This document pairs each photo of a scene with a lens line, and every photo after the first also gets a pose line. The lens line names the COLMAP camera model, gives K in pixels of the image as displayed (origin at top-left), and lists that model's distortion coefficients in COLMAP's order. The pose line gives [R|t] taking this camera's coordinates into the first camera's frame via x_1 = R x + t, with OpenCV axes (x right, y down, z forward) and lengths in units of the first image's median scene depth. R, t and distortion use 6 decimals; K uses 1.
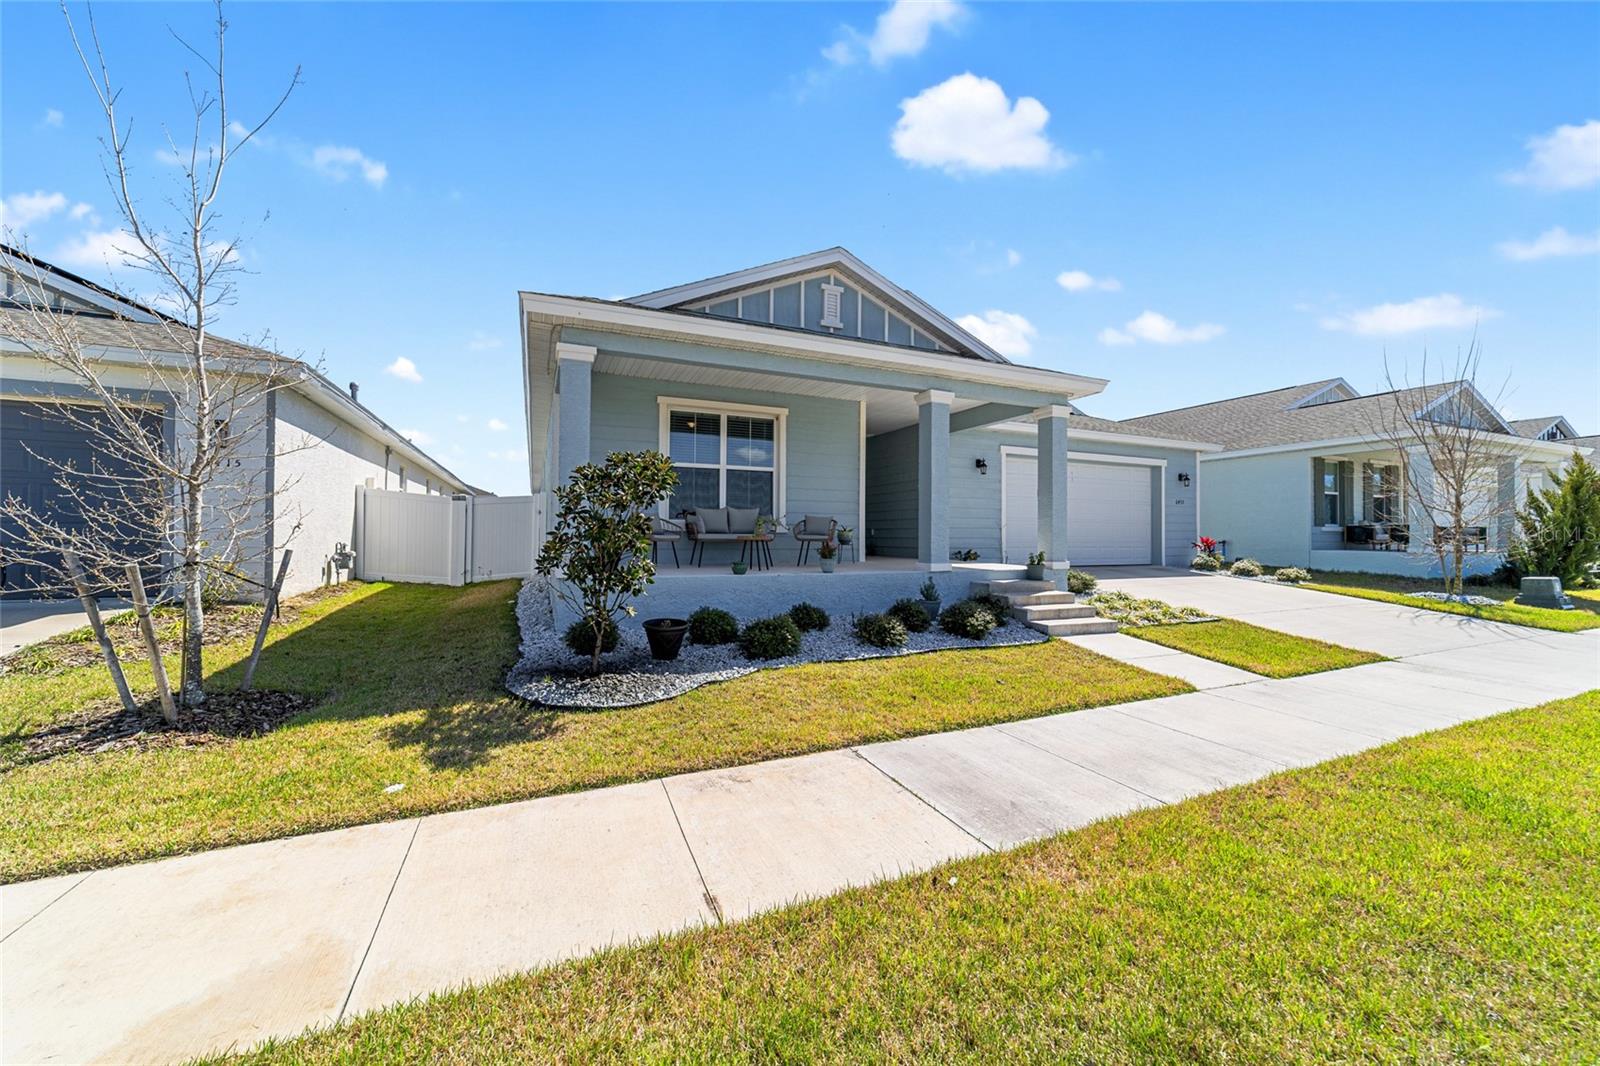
lens RADIAL K [[613.5, 0, 798.3], [0, 613.5, 531.3], [0, 0, 1]] dist [-0.020980, 0.009160]
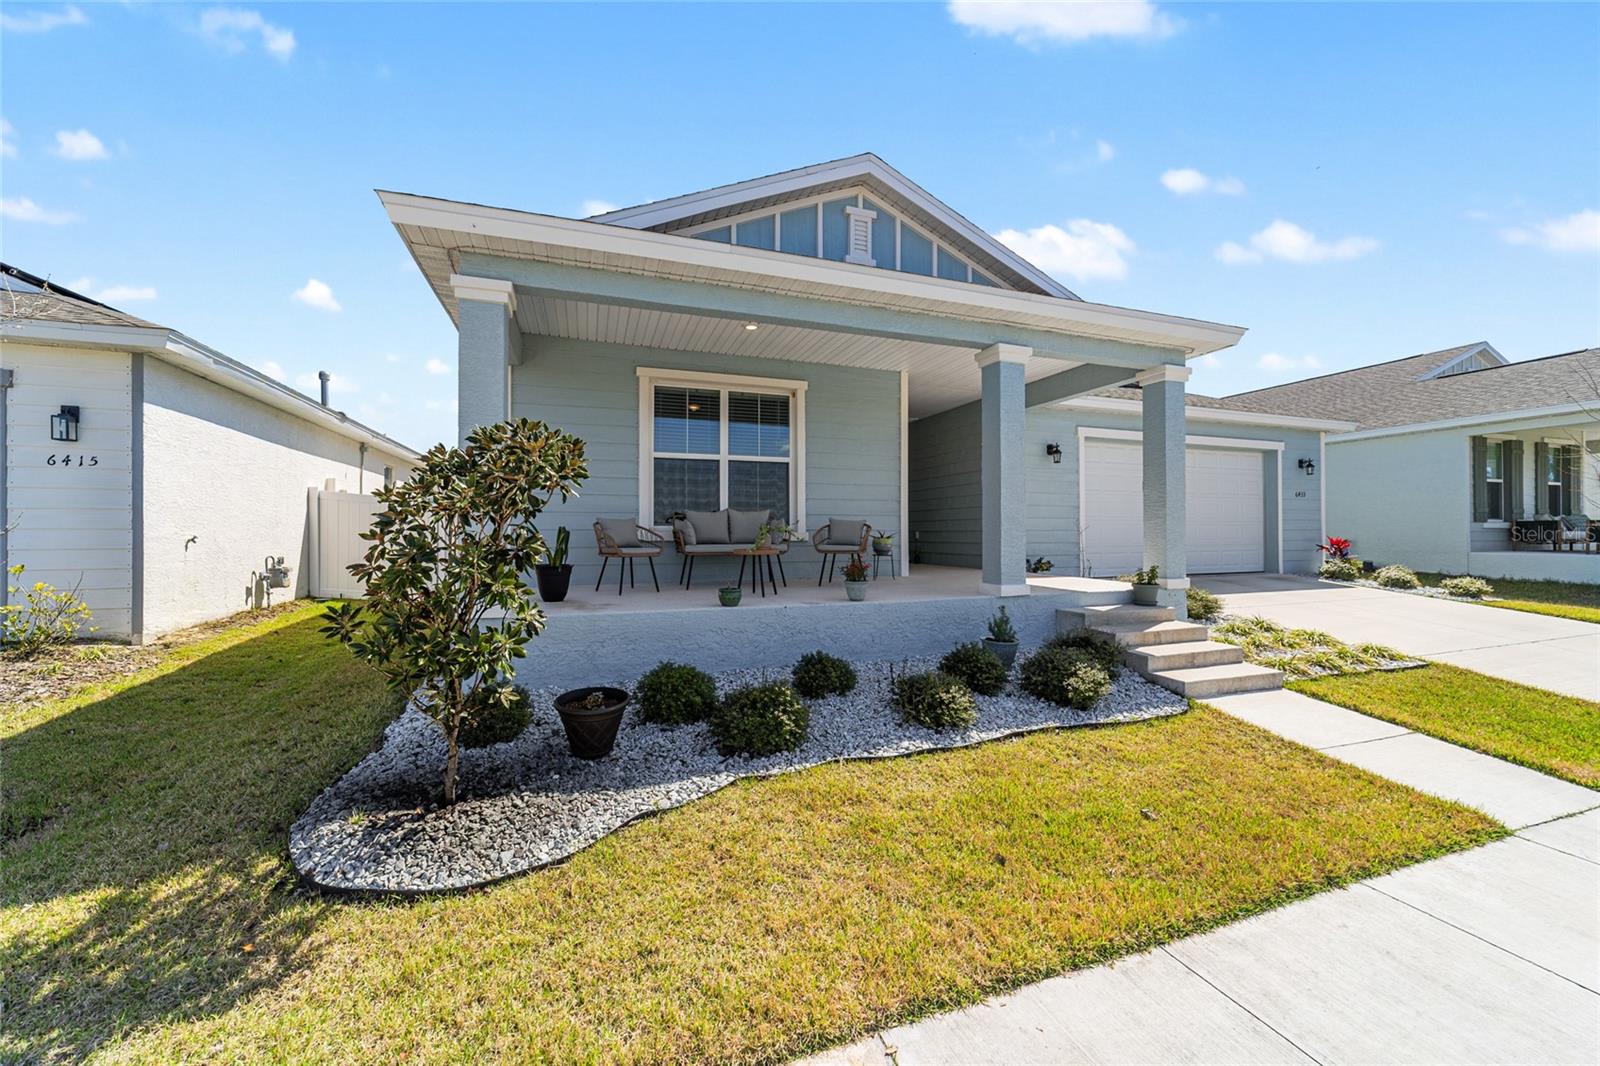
lens RADIAL K [[613.5, 0, 798.3], [0, 613.5, 531.3], [0, 0, 1]] dist [-0.020980, 0.009160]
pose [[0.997610, -0.008771, -0.068538, 0.026698], [0.009170, 0.999943, 0.005498, -0.015917], [0.068486, -0.006114, 0.997633, 0.249388]]
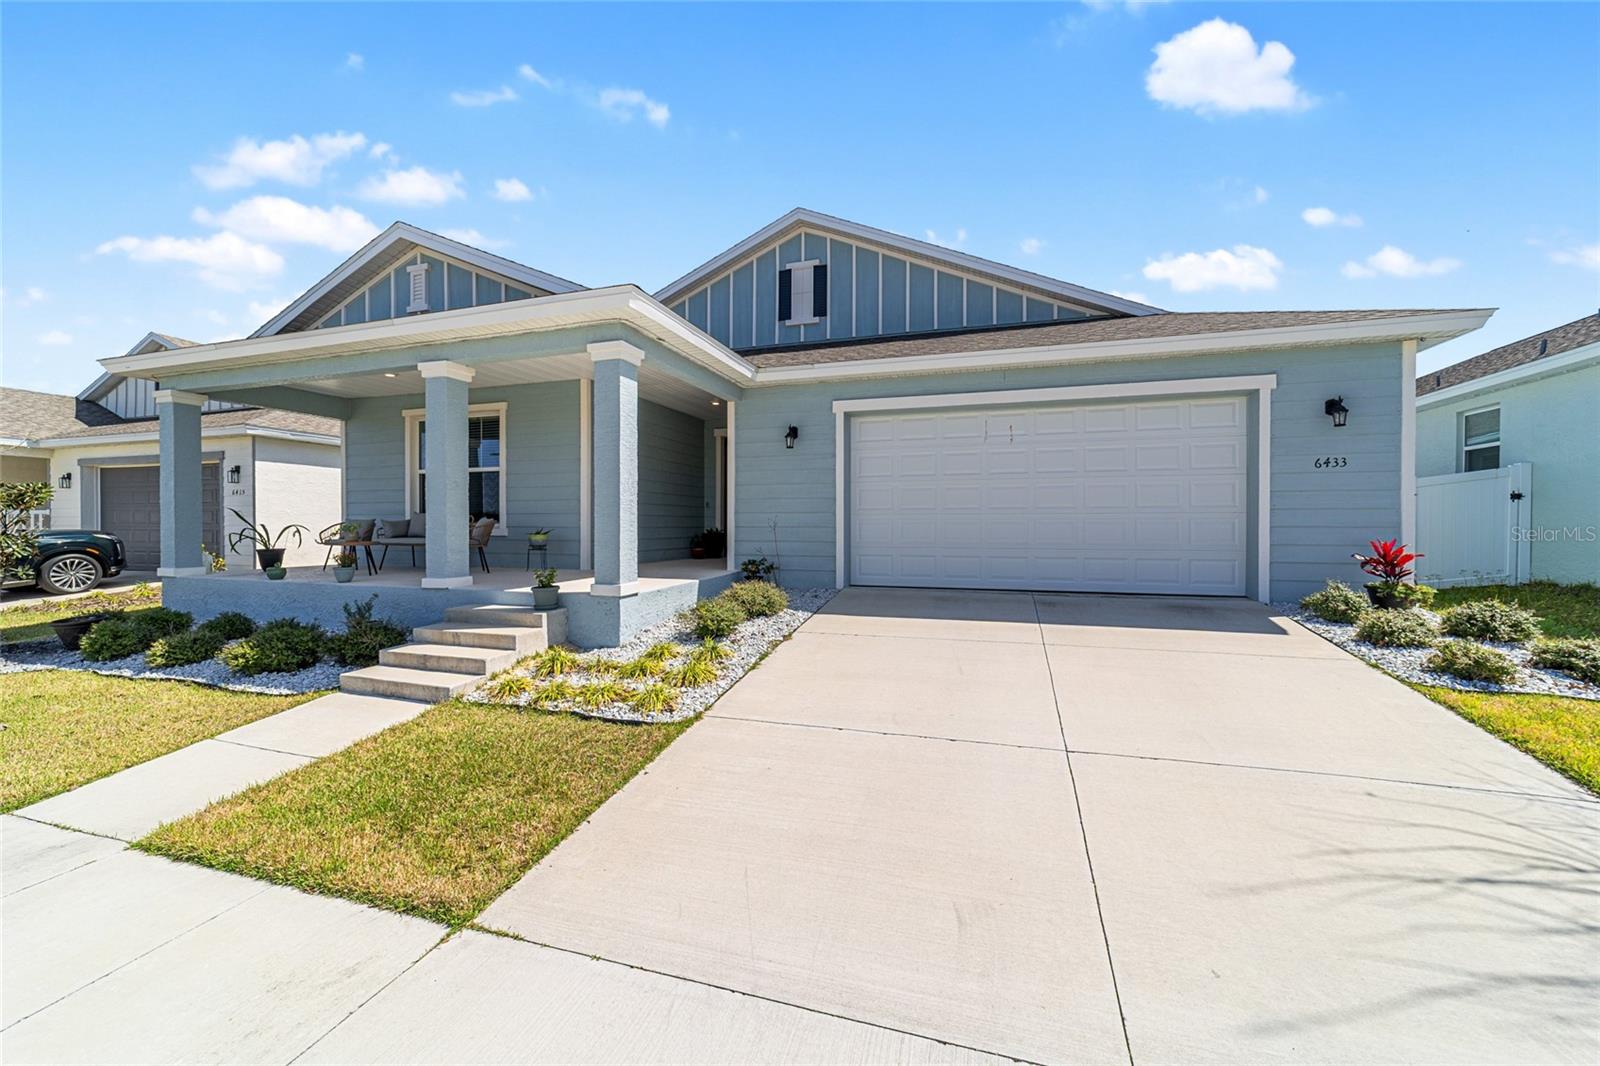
lens RADIAL K [[613.5, 0, 798.3], [0, 613.5, 531.3], [0, 0, 1]] dist [-0.020980, 0.009160]
pose [[0.749705, 0.000127, -0.661772, 1.047280], [0.012651, 0.999814, 0.014524, -0.013504], [0.661651, -0.019261, 0.749564, 0.674704]]
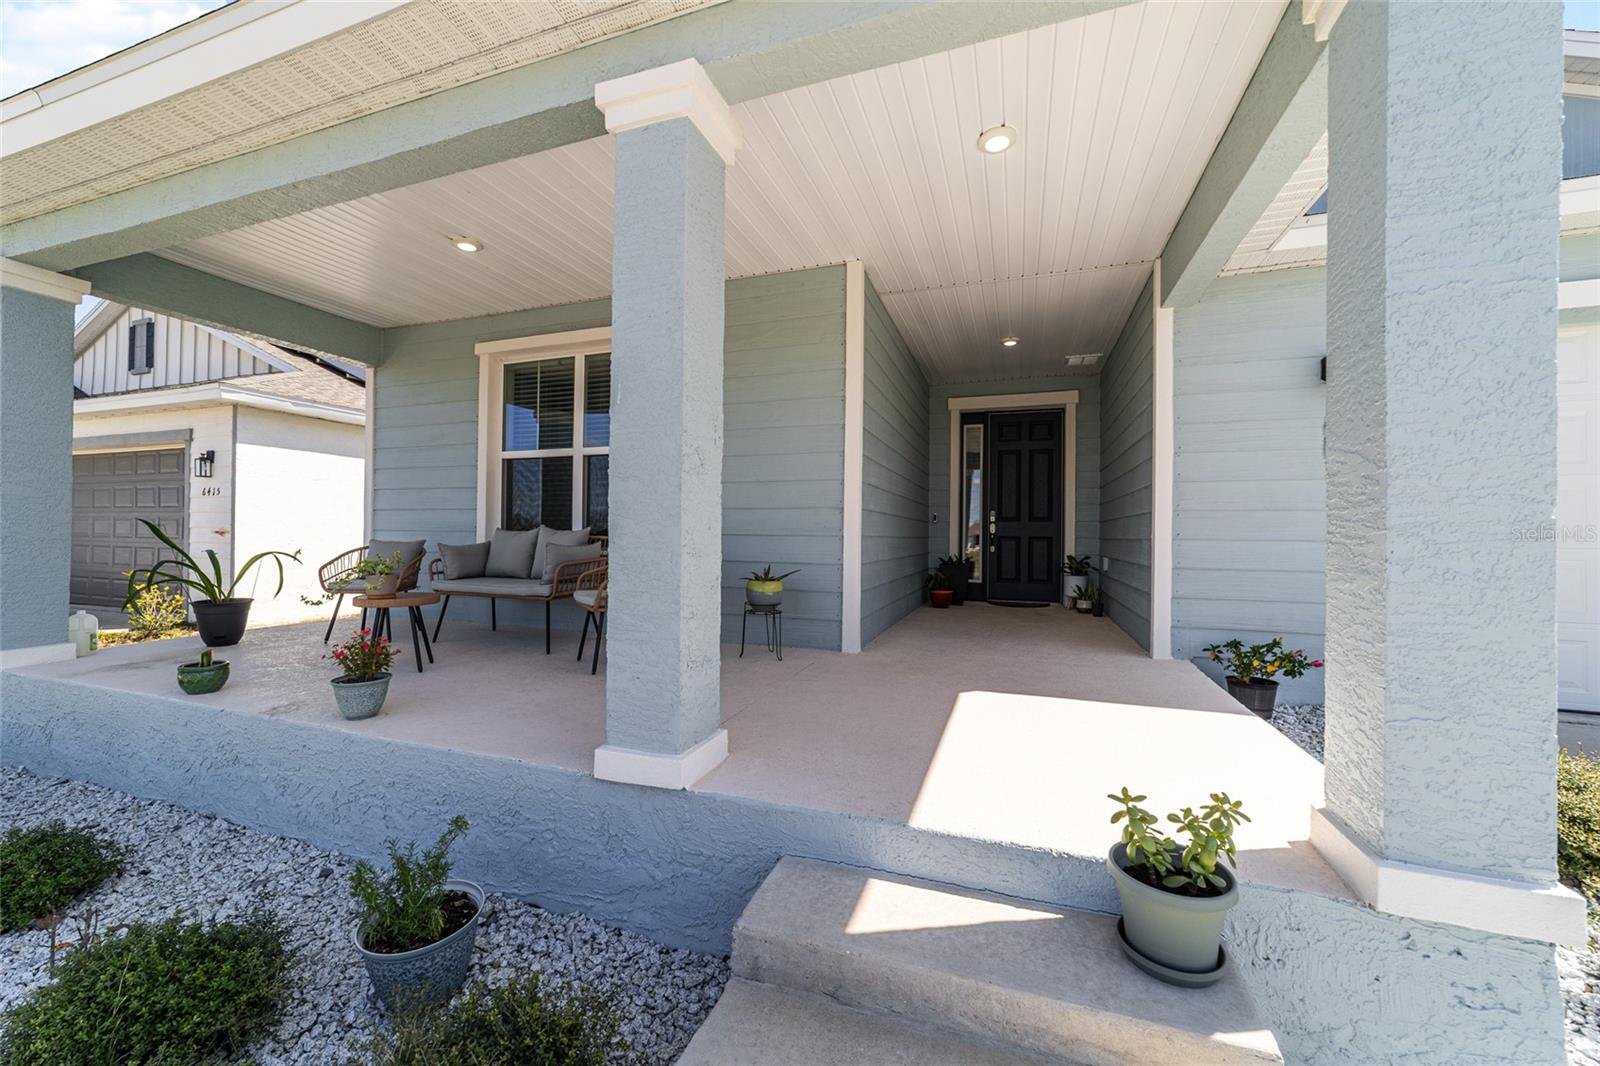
lens RADIAL K [[613.5, 0, 798.3], [0, 613.5, 531.3], [0, 0, 1]] dist [-0.020980, 0.009160]
pose [[0.729355, -0.003493, -0.684127, 0.425915], [0.001526, 0.999993, -0.003479, -0.035225], [0.684134, 0.001493, 0.729355, 0.808490]]
